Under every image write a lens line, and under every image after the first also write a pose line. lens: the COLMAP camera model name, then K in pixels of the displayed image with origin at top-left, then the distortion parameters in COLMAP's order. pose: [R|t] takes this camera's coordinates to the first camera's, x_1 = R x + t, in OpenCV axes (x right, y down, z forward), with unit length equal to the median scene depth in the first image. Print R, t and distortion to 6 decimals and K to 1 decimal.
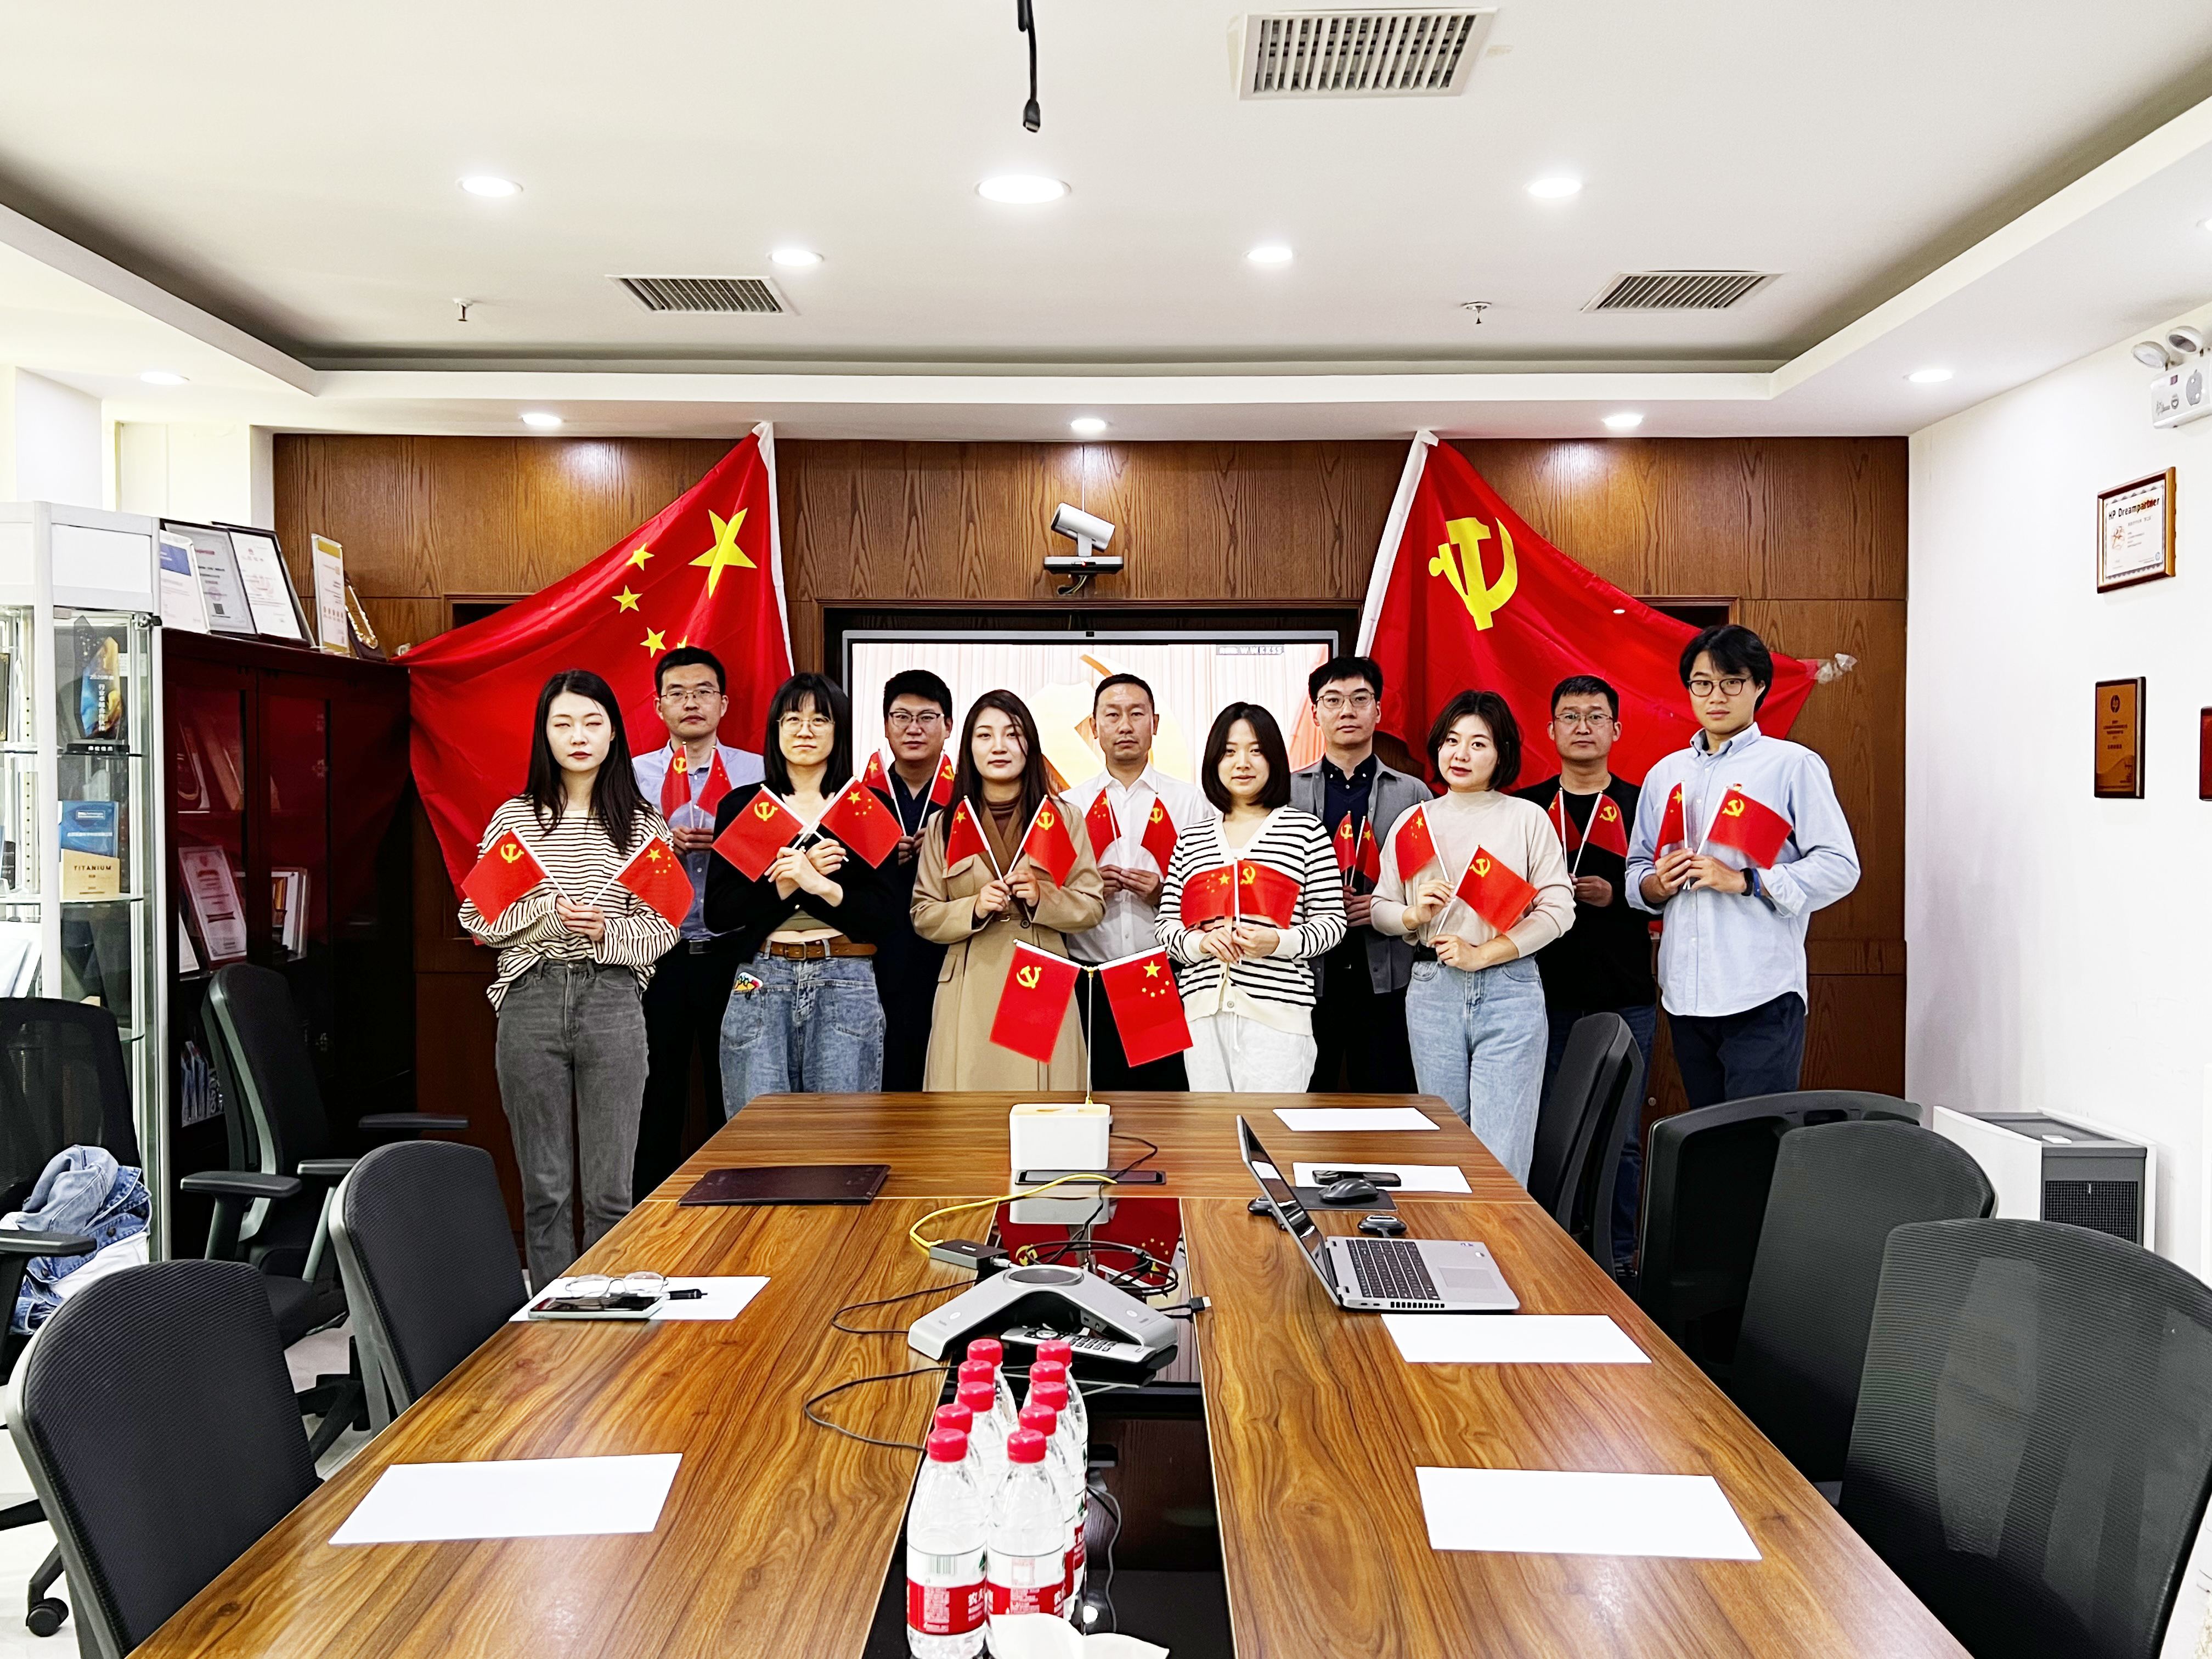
lens RADIAL K [[2010.5, 0, 1106.0], [0, 2010.5, 829.5], [0, 0, 1]] dist [0.057918, -0.006613]
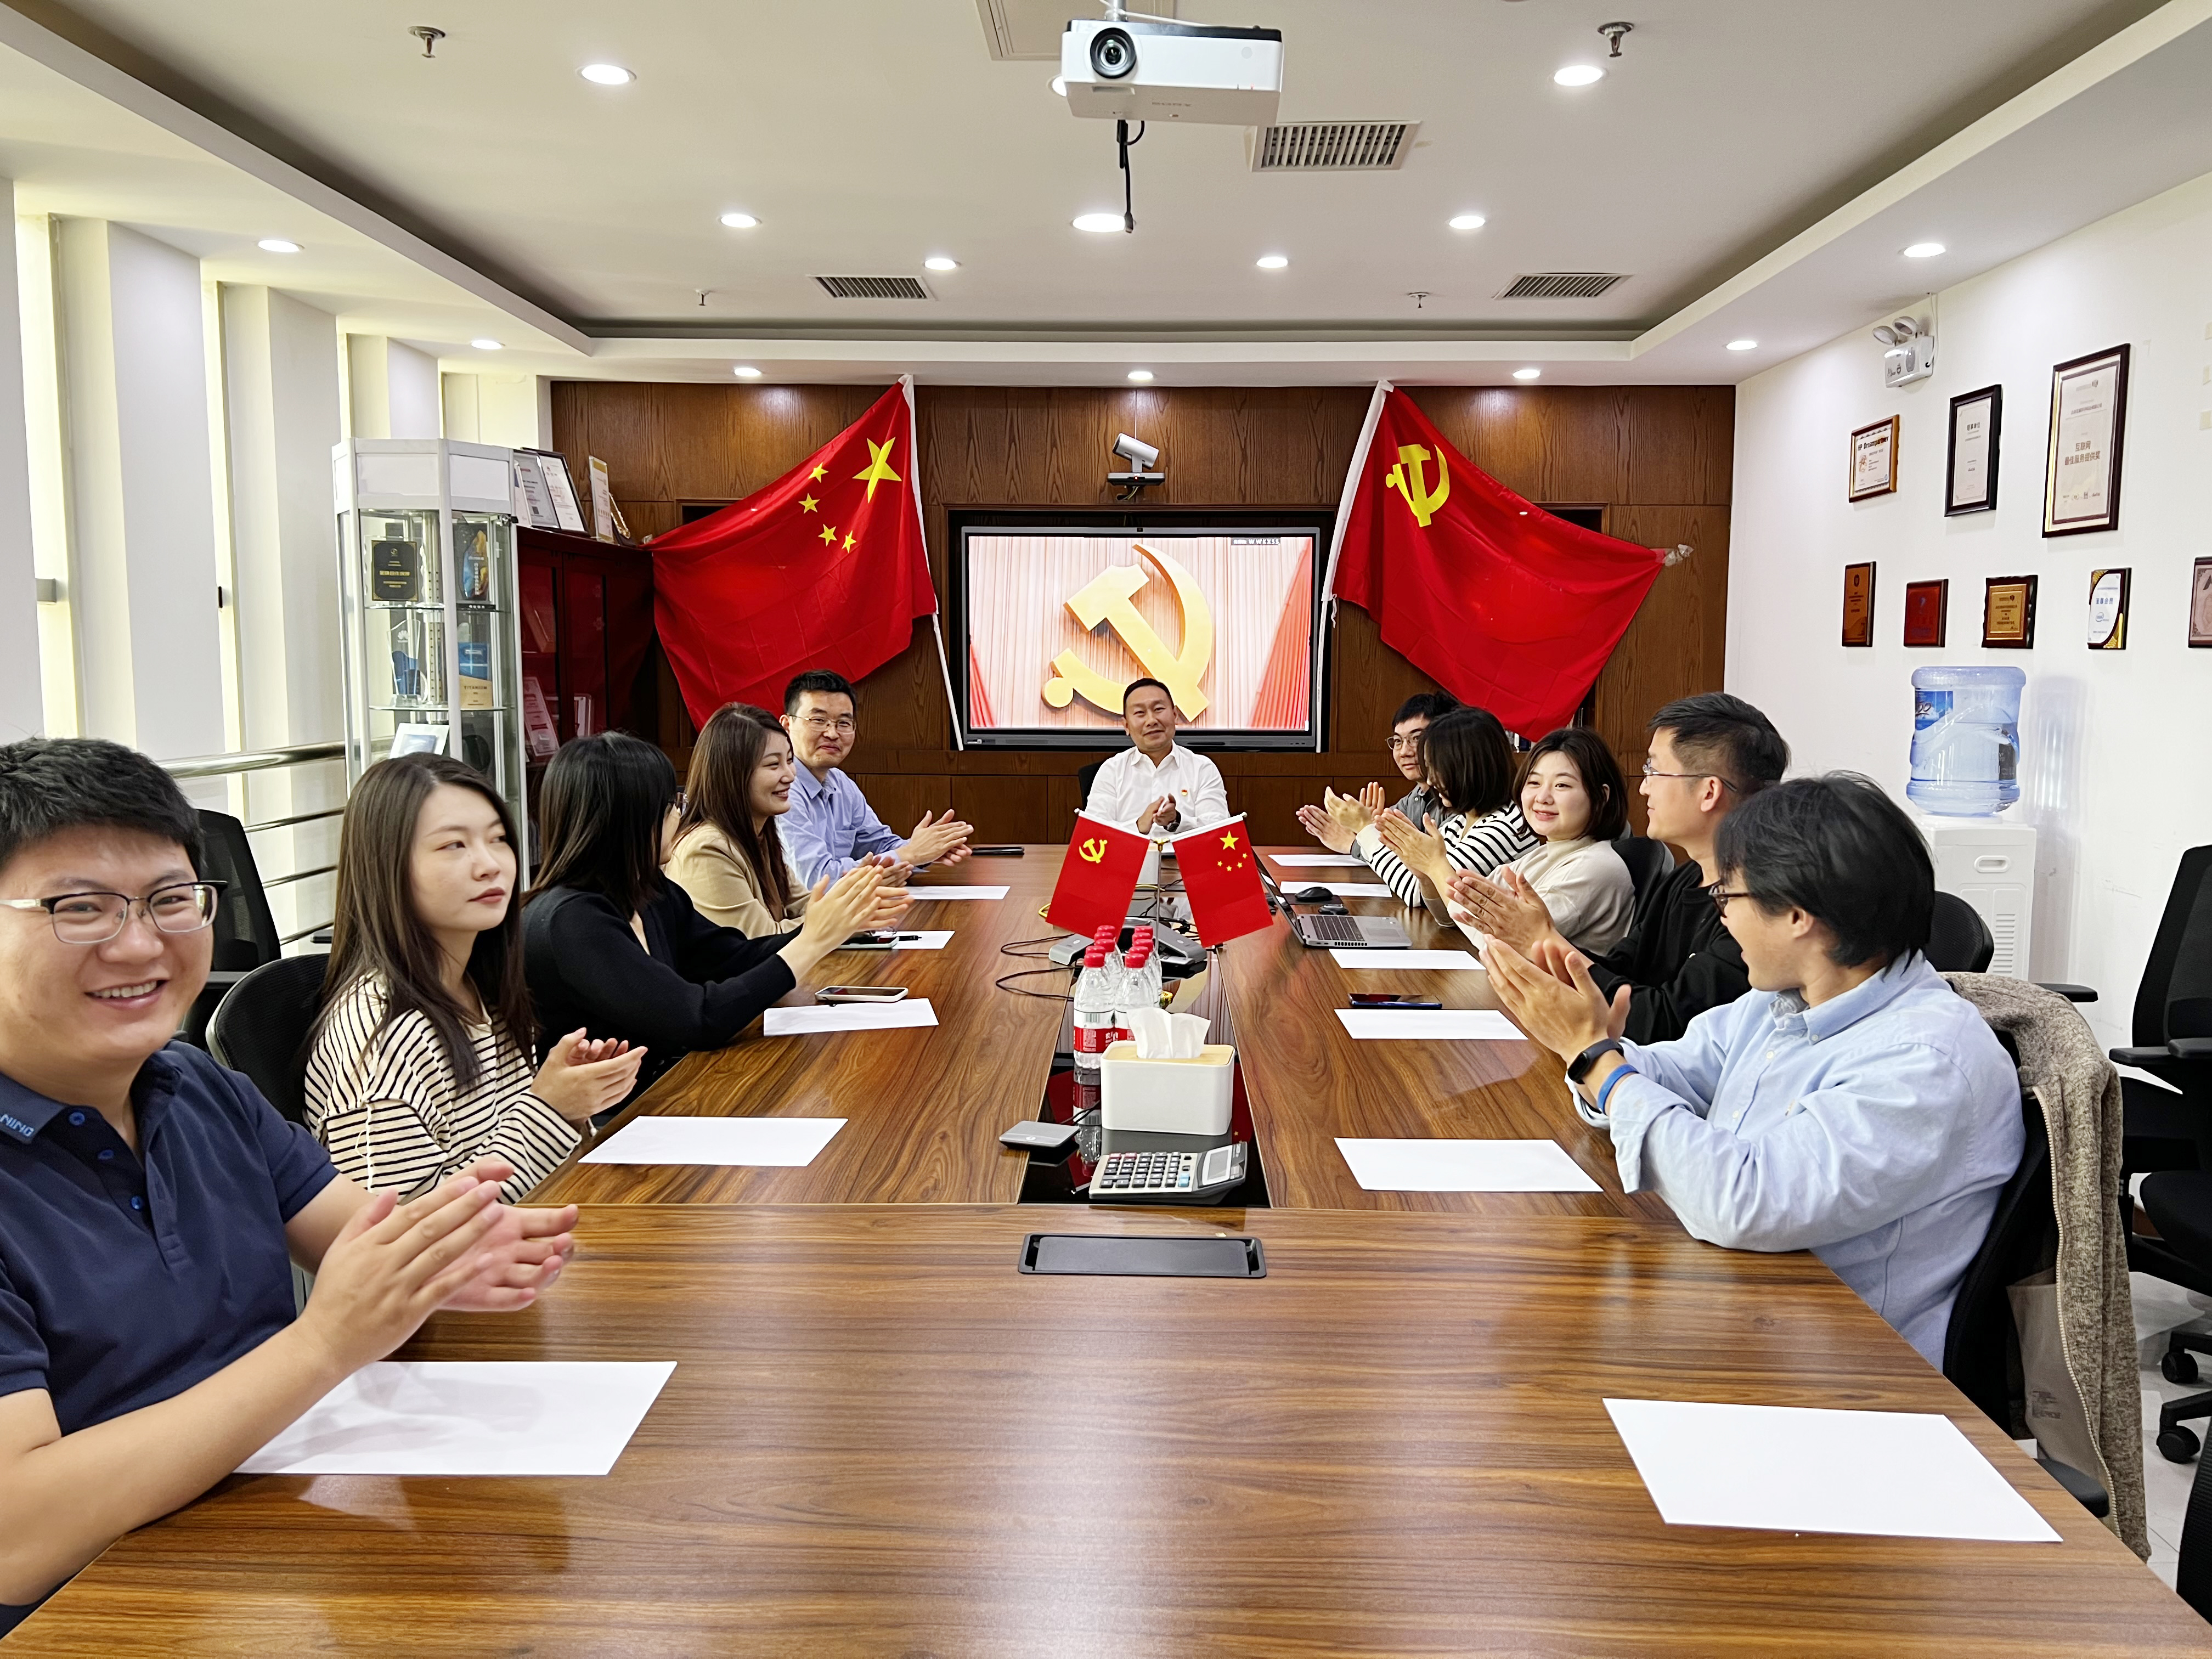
lens RADIAL K [[1666.4, 0, 1121.5], [0, 1666.4, 820.4], [0, 0, 1]] dist [0.052284, -0.007547]
pose [[0.999962, 0.004129, -0.007688, -0.011484], [-0.003507, 0.996845, 0.079296, 0.012045], [0.007991, -0.079266, 0.996821, -0.168041]]
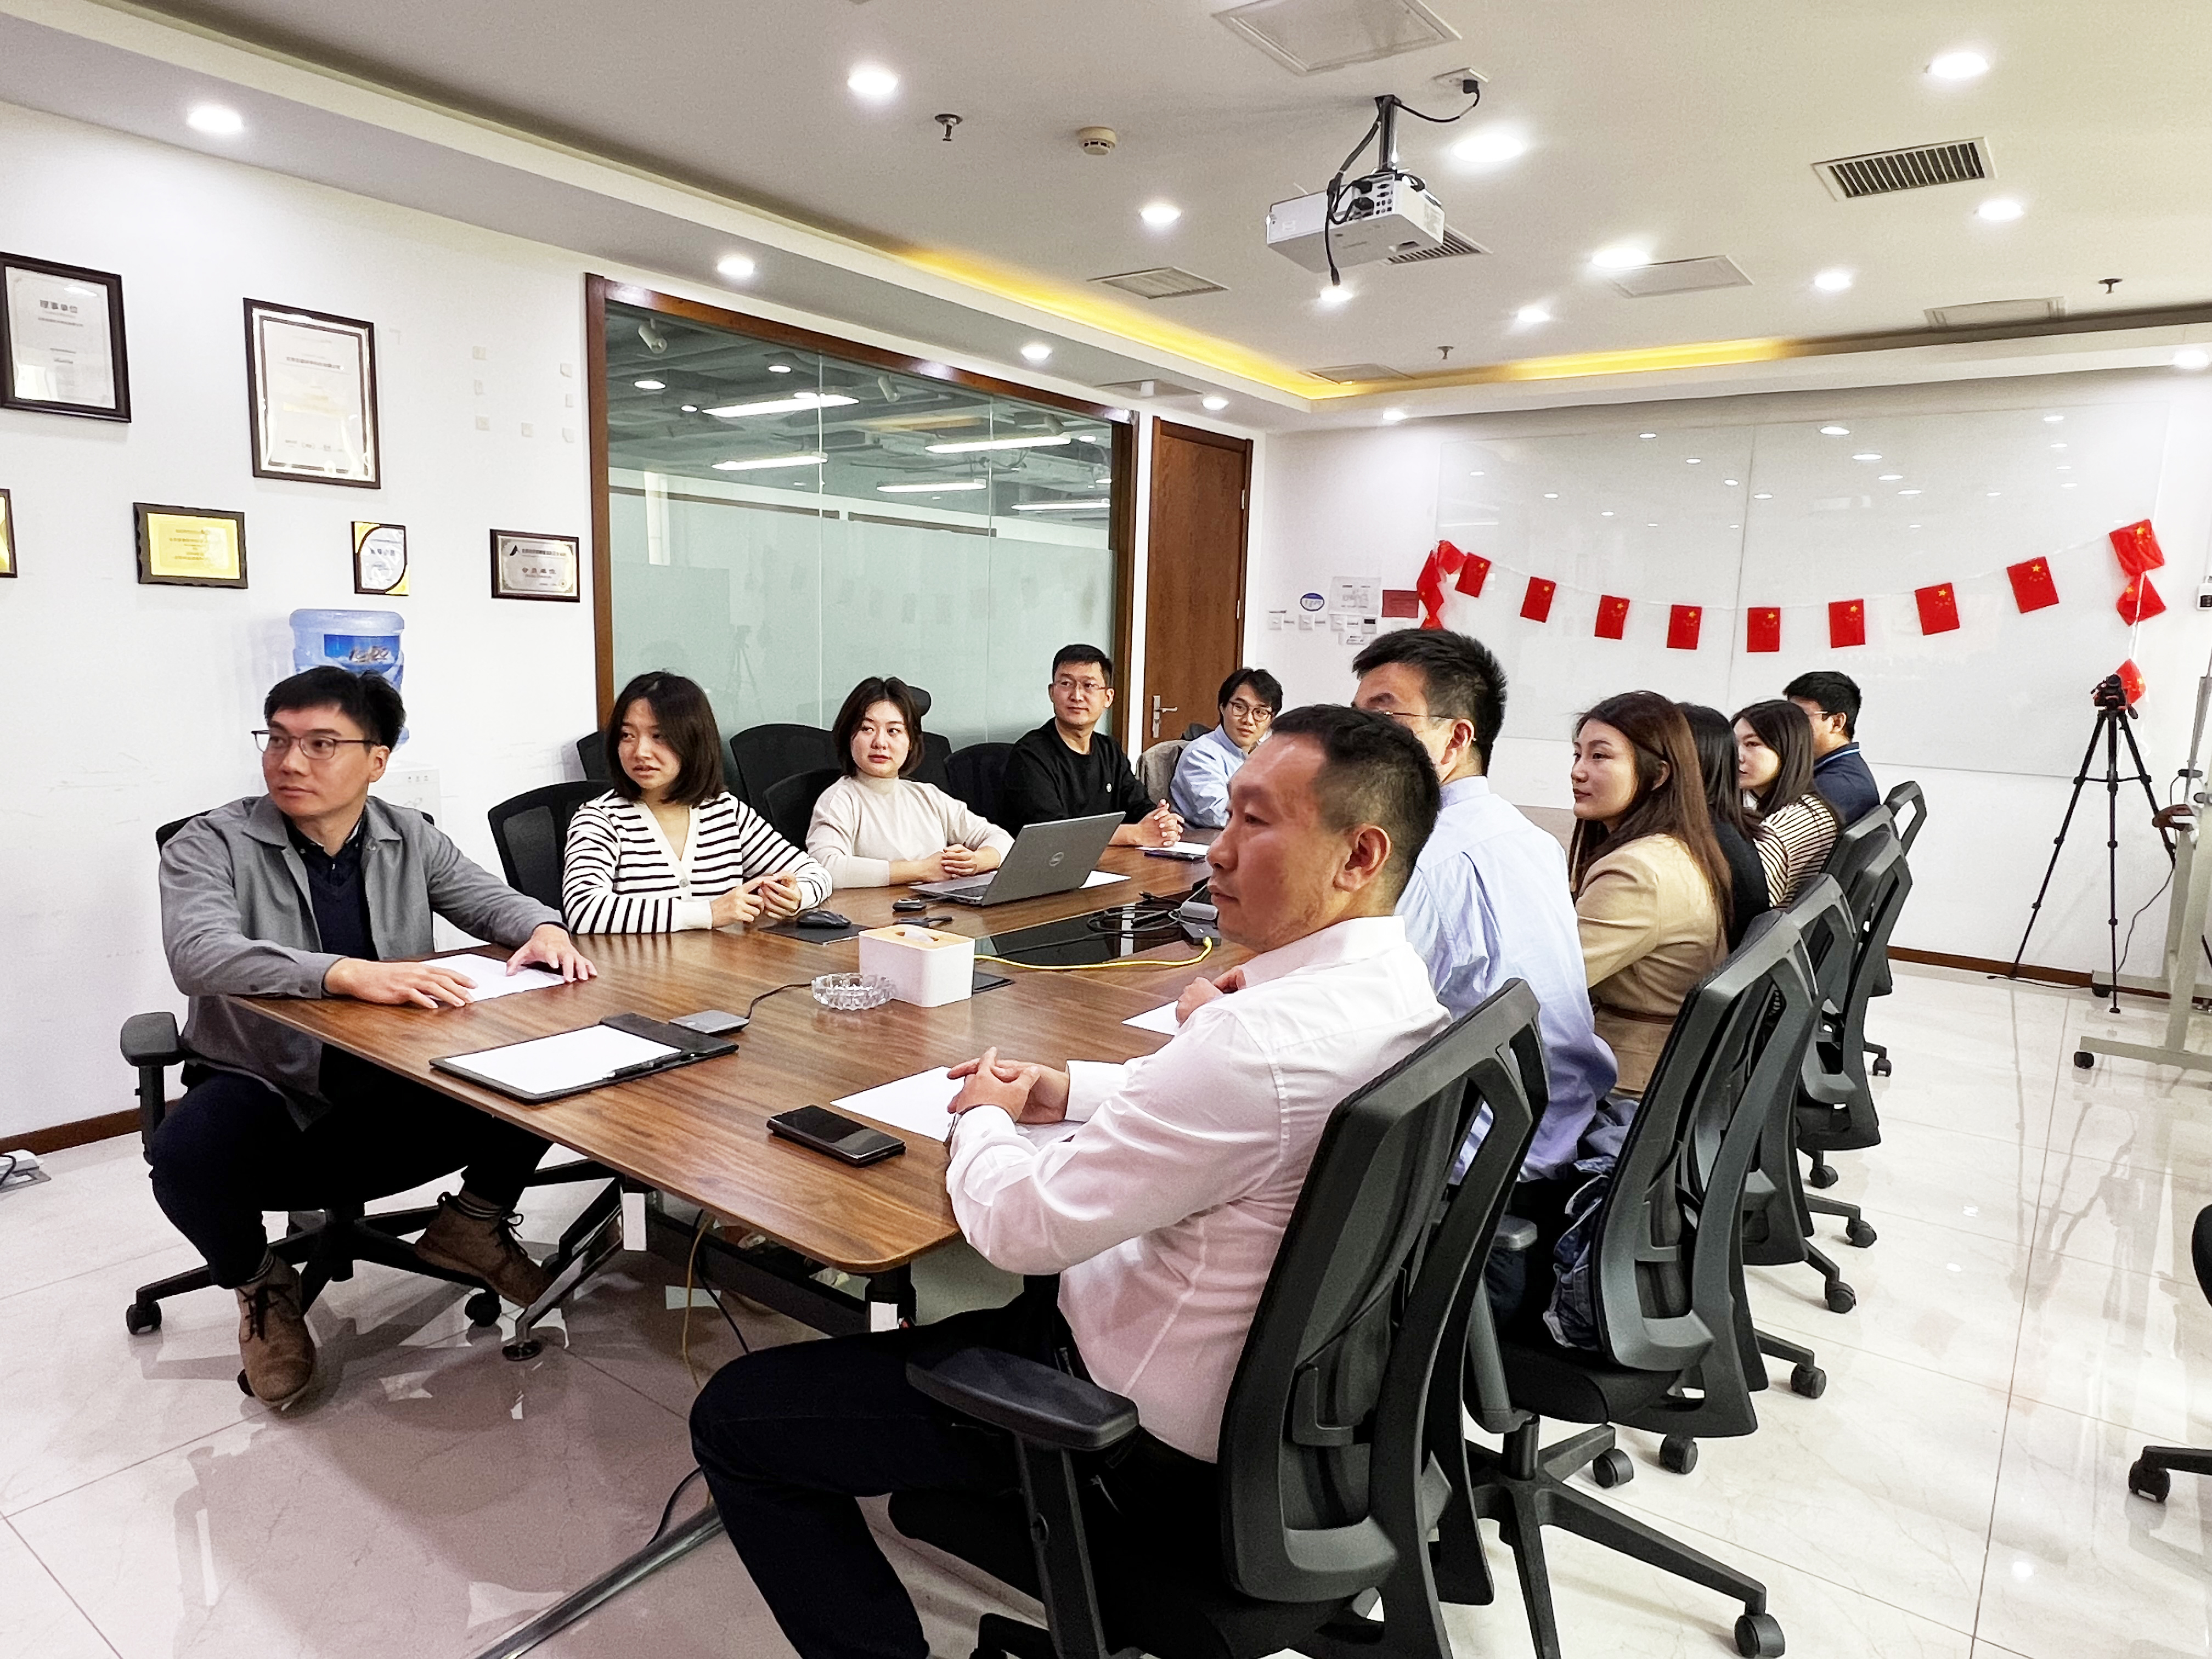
lens RADIAL K [[1369.1, 0, 1106.0], [0, 1369.1, 829.5], [0, 0, 1]] dist [0.000955, 0.000564]
pose [[-0.808110, -0.105423, 0.579521, -0.280844], [-0.013015, 0.986809, 0.161365, -0.004513], [-0.588888, 0.122858, -0.798822, 0.911479]]
